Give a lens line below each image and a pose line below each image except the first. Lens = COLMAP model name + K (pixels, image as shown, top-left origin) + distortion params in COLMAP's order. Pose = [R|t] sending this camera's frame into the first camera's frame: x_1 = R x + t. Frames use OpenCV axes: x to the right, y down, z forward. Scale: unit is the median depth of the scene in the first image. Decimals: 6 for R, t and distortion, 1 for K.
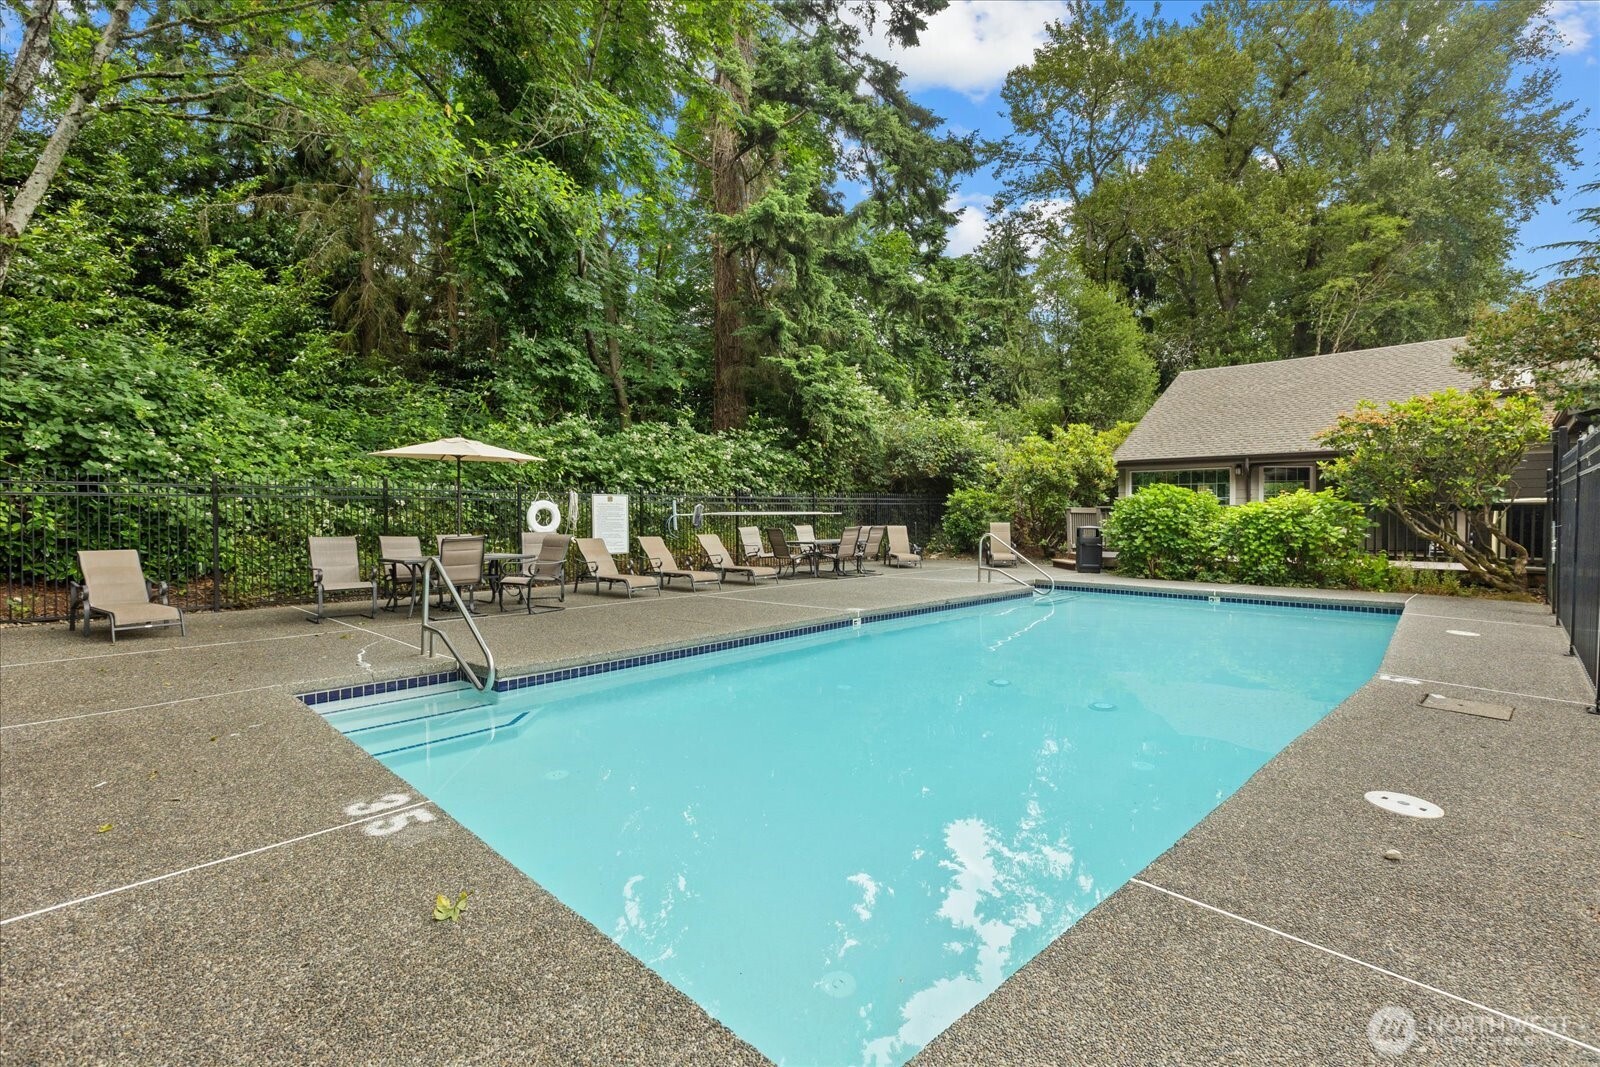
lens RADIAL K [[727.7, 0, 825.1], [0, 727.7, 531.4], [0, 0, 1]] dist [0.001567, -0.000295]
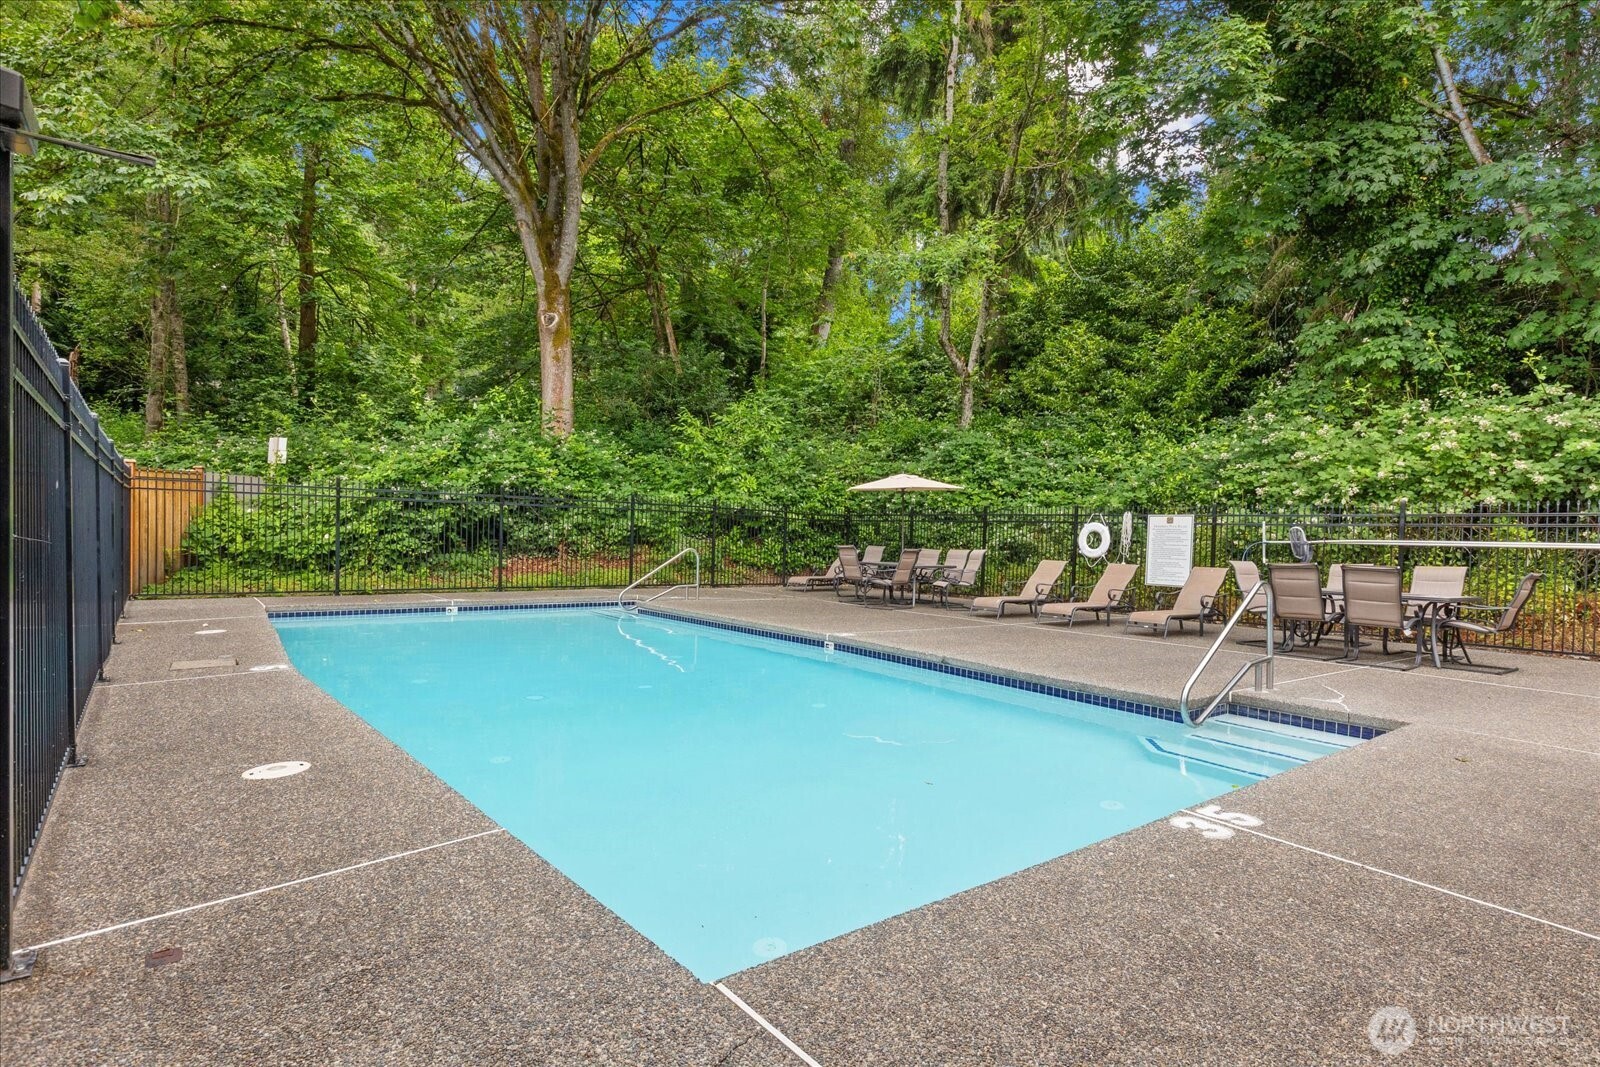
lens RADIAL K [[793.5, 0, 800.0], [0, 793.5, 533.5], [0, 0, 1]] dist [0.000991, -0.000082]
pose [[-0.138073, 0.010808, -0.990363, 0.757353], [-0.037313, 0.999174, 0.016107, -0.030067], [0.989719, 0.039177, -0.137556, 0.747303]]
